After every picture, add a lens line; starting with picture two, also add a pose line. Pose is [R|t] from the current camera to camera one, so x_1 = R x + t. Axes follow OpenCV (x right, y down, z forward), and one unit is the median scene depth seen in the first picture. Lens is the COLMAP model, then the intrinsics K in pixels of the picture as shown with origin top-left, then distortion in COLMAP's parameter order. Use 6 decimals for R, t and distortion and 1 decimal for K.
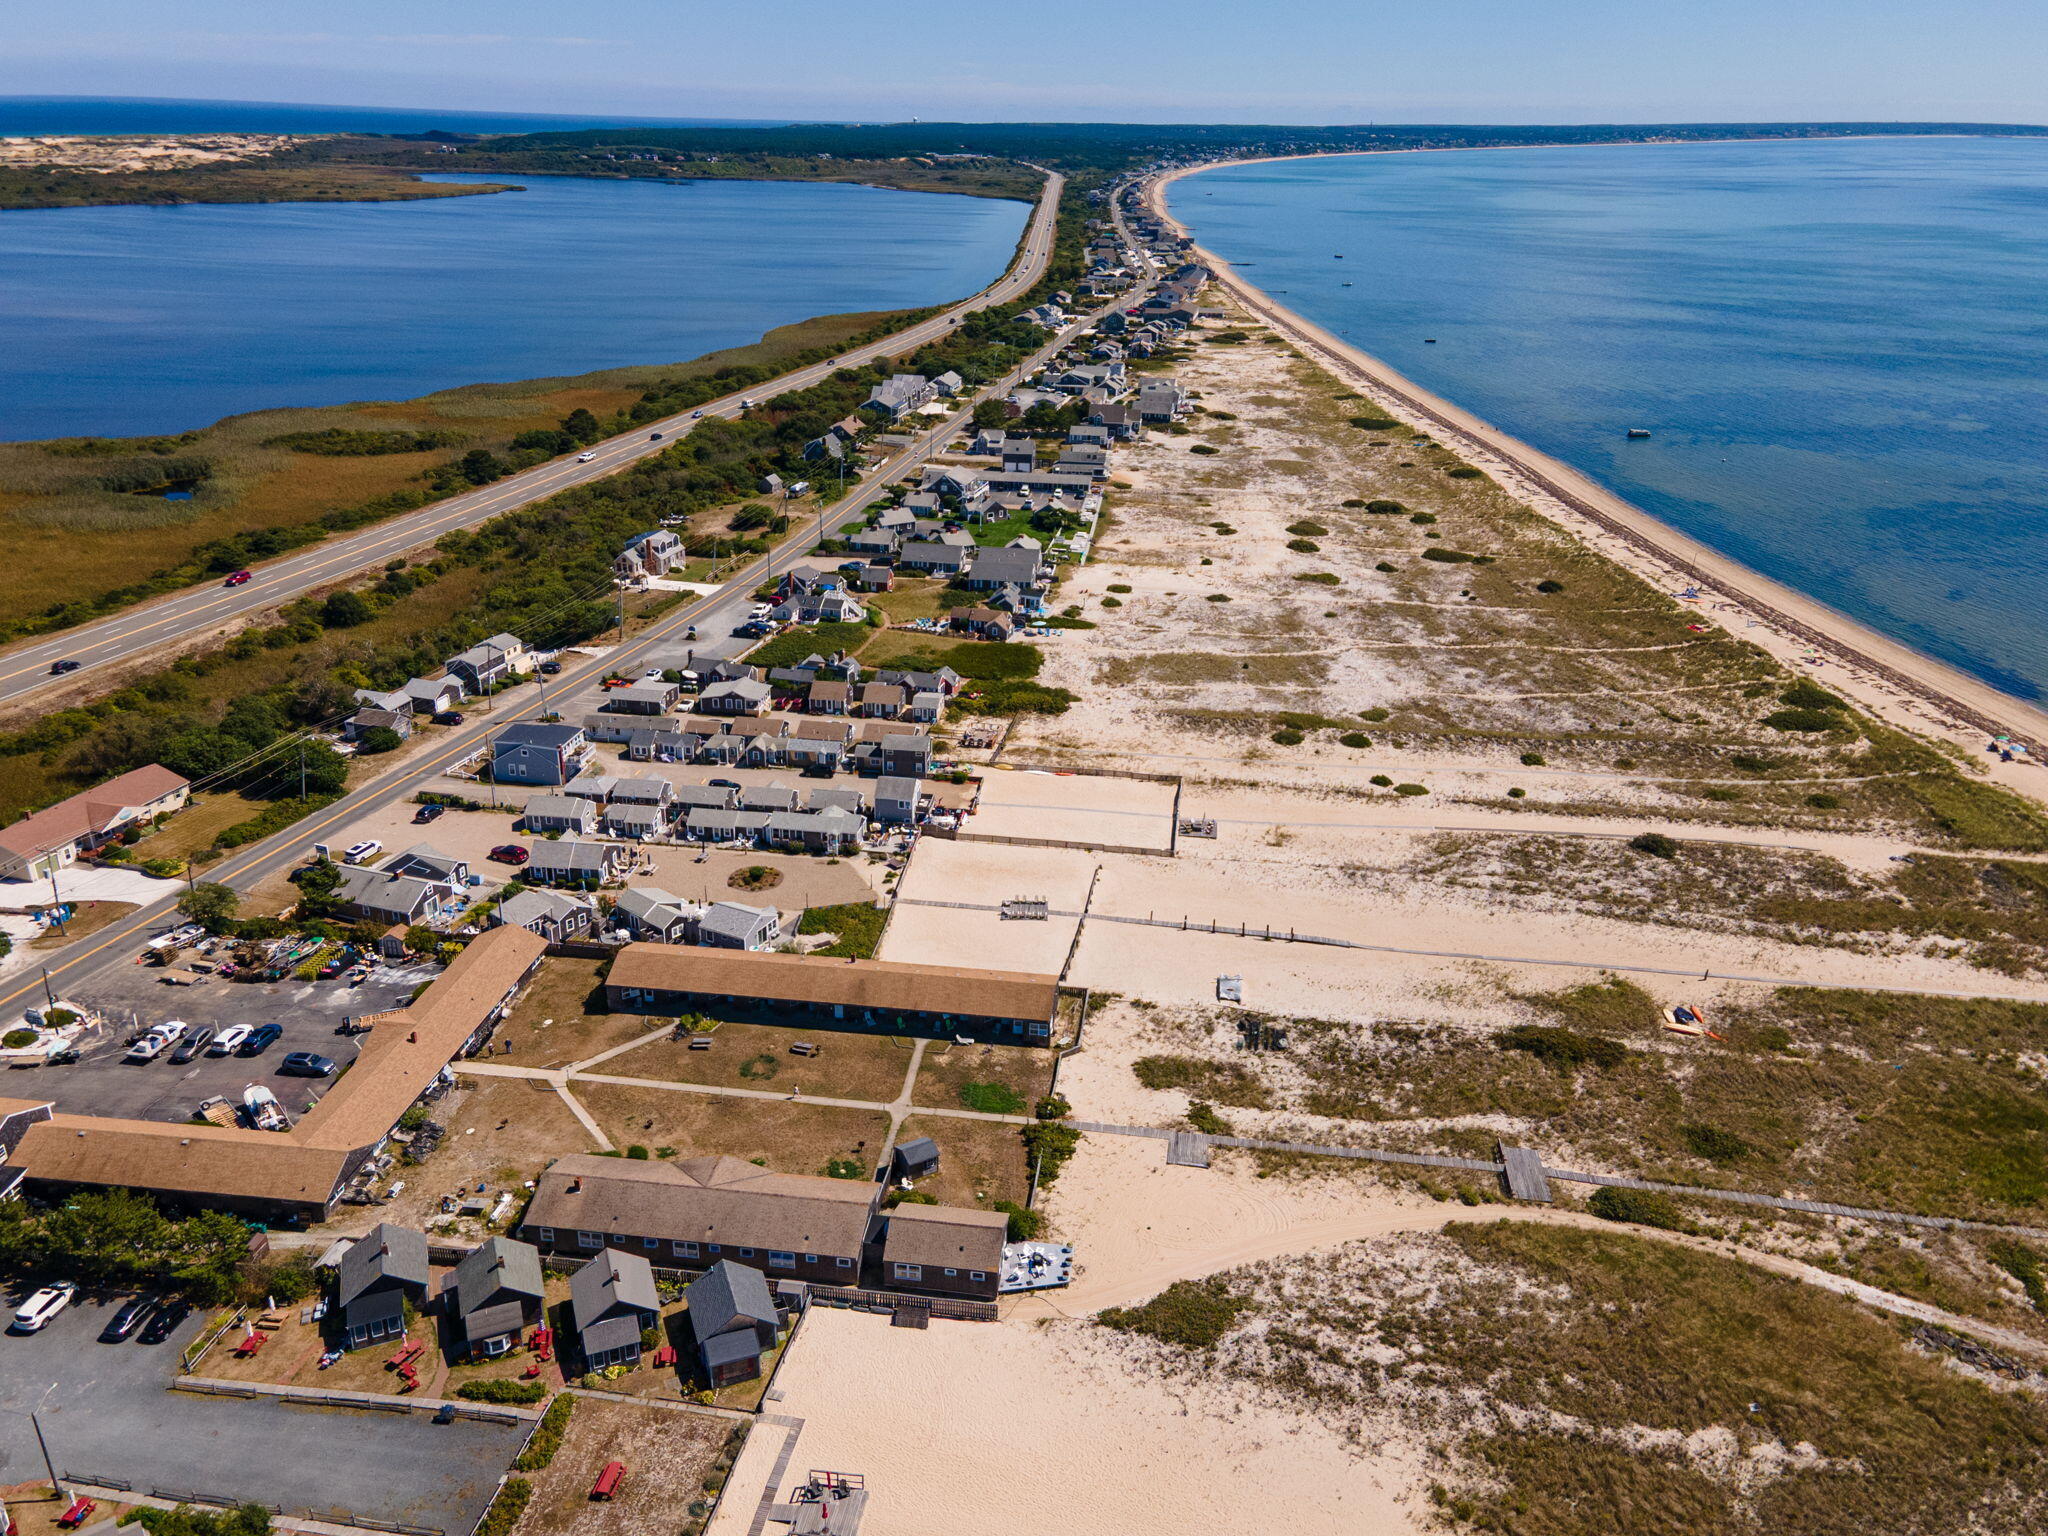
lens RADIAL K [[1532.9, 0, 1010.3], [0, 1532.9, 767.8], [0, 0, 1]] dist [0.040714, 0.013694]
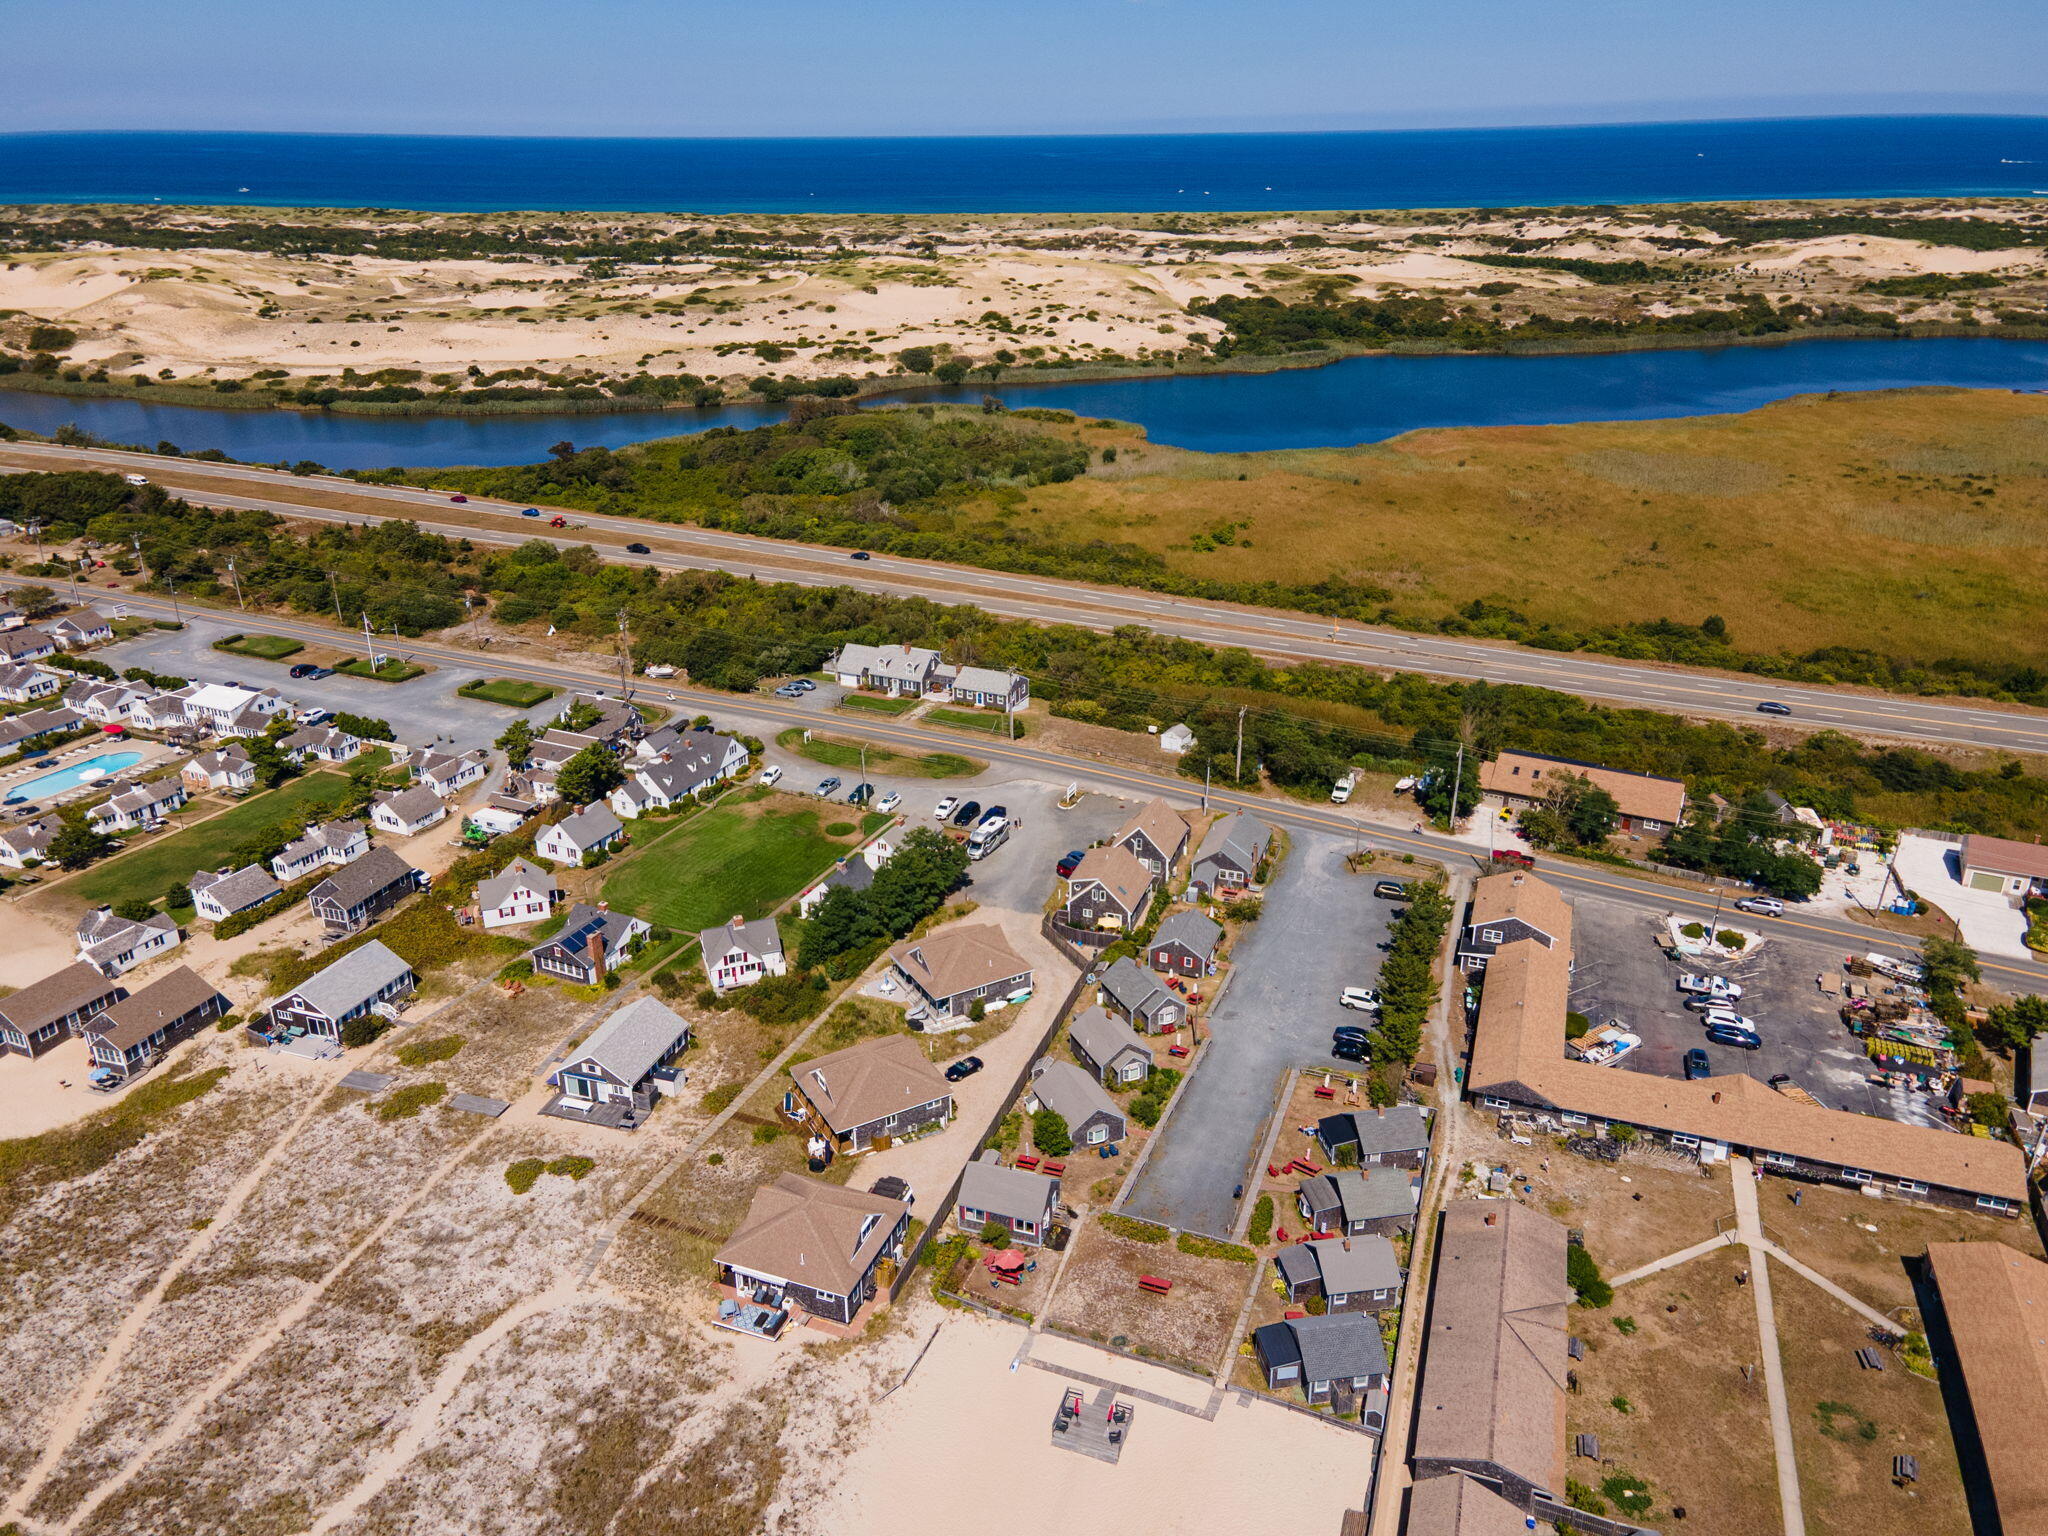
lens RADIAL K [[1484.3, 0, 1012.8], [0, 1484.3, 802.3], [0, 0, 1]] dist [0.029669, 0.055856]
pose [[-0.210679, 0.390778, -0.896051, 0.444897], [-0.378047, 0.812736, 0.443330, -0.210584], [0.901496, 0.432149, -0.023494, 0.532382]]
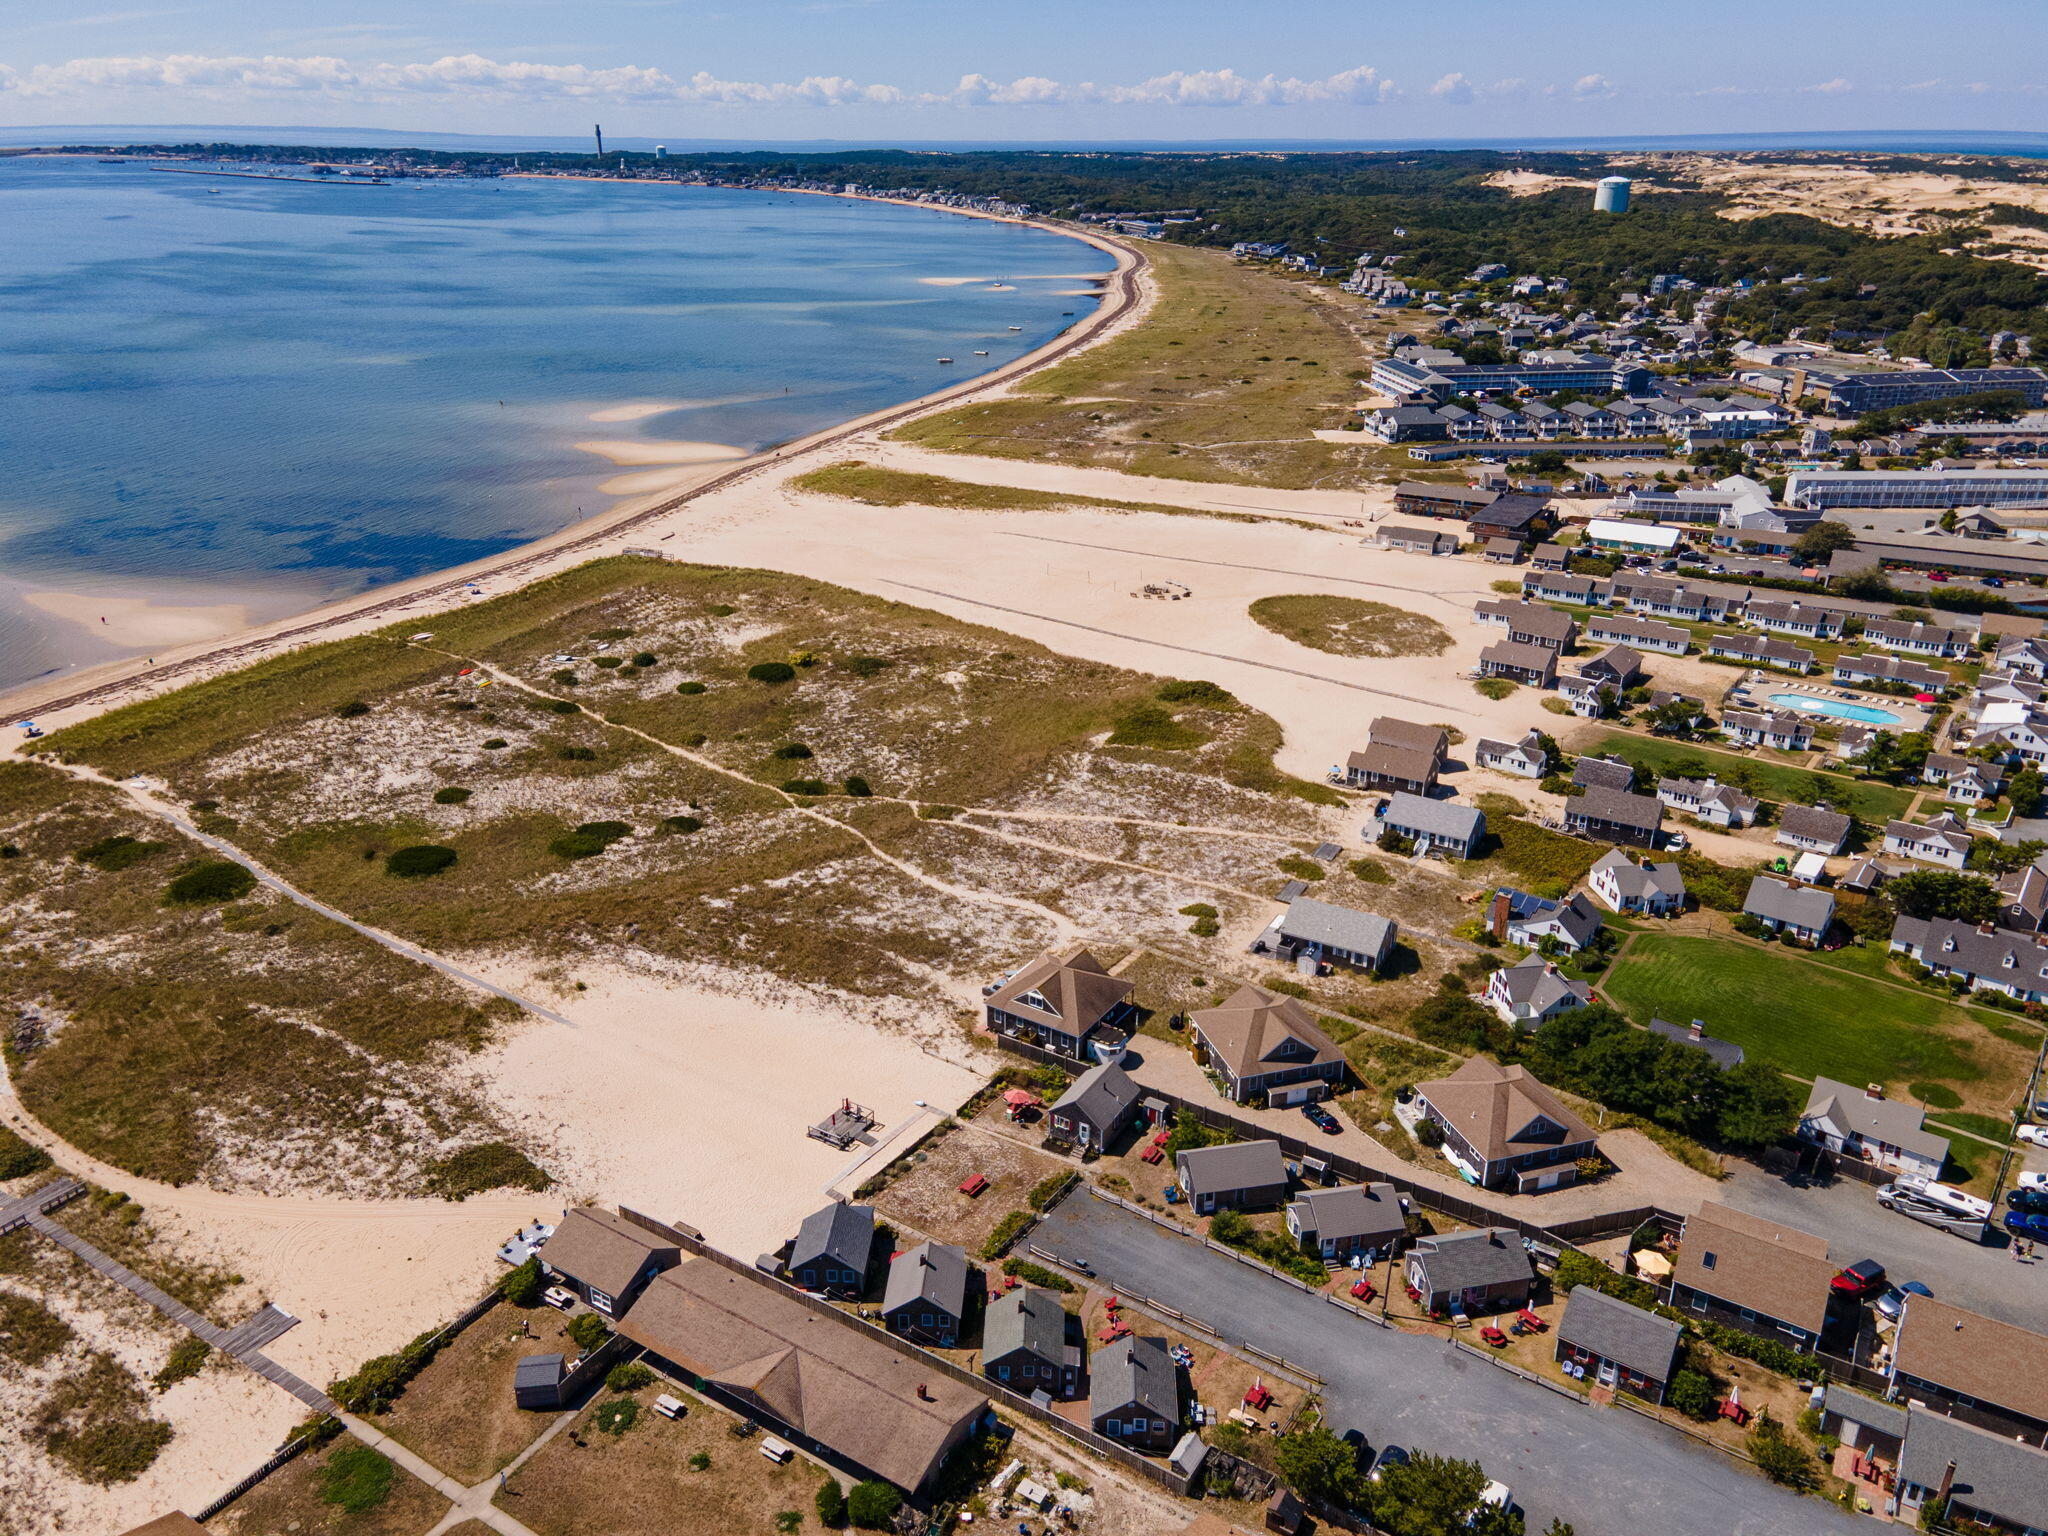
lens RADIAL K [[1484.3, 0, 1015.2], [0, 1484.3, 801.0], [0, 0, 1]] dist [0.029669, 0.055856]
pose [[-0.909386, -0.184175, 0.372956, -0.483663], [0.149539, 0.691924, 0.706314, -0.446056], [-0.388143, 0.698084, -0.601684, 1.049133]]
